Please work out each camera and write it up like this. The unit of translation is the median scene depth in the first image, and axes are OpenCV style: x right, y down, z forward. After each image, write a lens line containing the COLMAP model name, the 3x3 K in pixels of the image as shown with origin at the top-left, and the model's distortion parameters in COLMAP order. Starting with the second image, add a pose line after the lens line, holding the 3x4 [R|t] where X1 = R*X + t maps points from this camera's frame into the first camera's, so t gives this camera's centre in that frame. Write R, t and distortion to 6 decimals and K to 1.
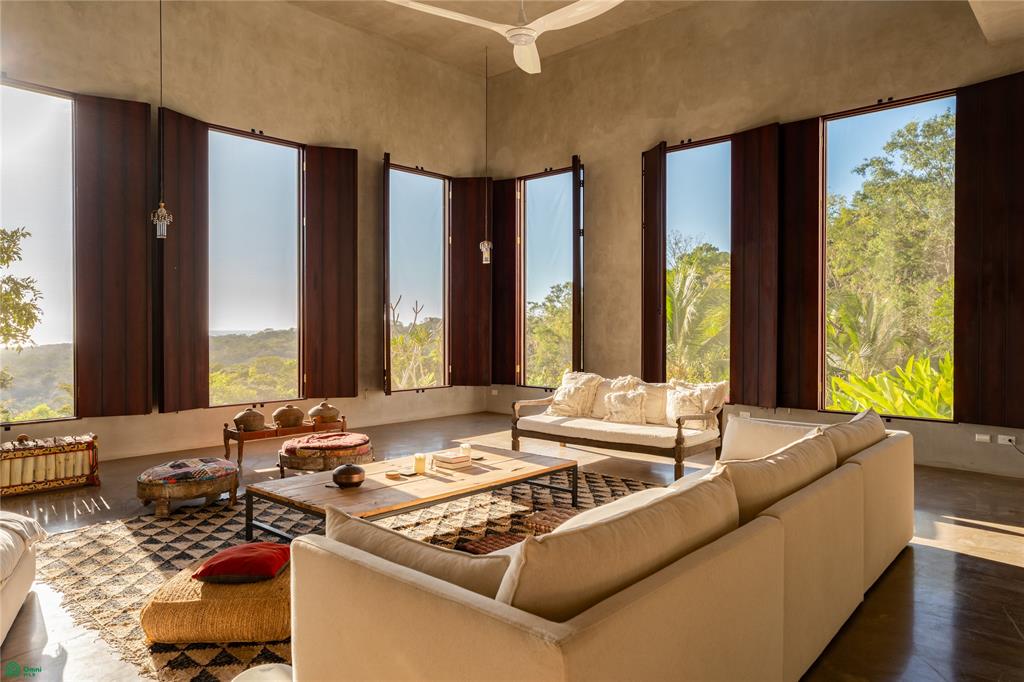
lens RADIAL K [[642.8, 0, 512.0], [0, 642.8, 341.0], [0, 0, 1]] dist [-0.006230, -0.000653]
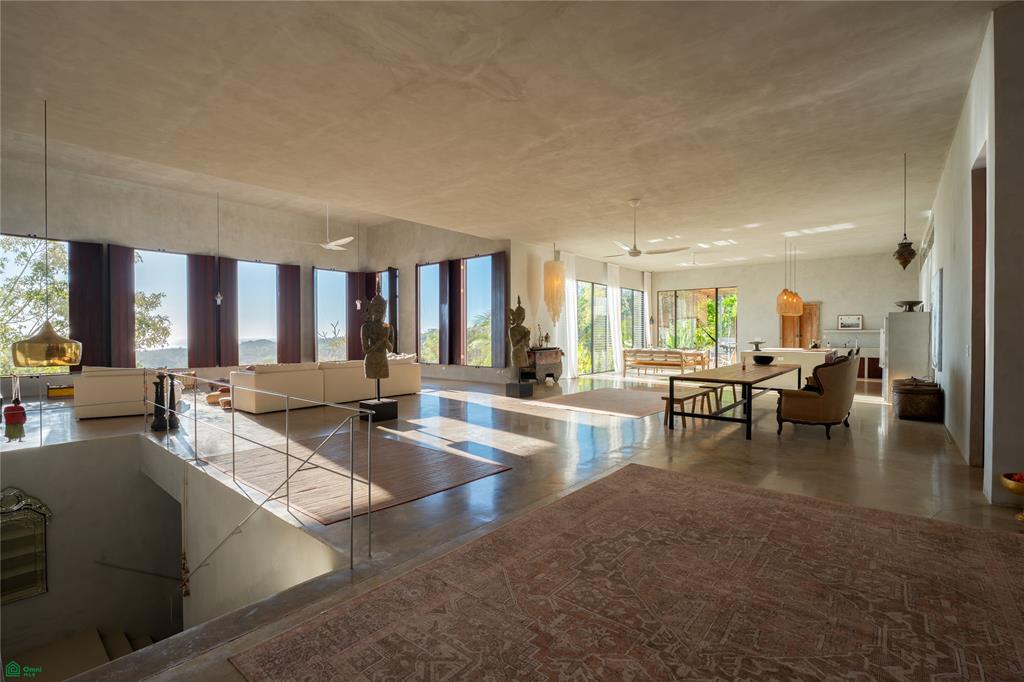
lens RADIAL K [[461.4, 0, 508.7], [0, 461.4, 346.6], [0, 0, 1]] dist [0.000034, 0.000111]
pose [[0.999716, -0.004709, 0.023379, 0.546327], [0.004630, 0.999983, 0.003425, 0.019175], [-0.023395, -0.003316, 0.999721, -0.852804]]
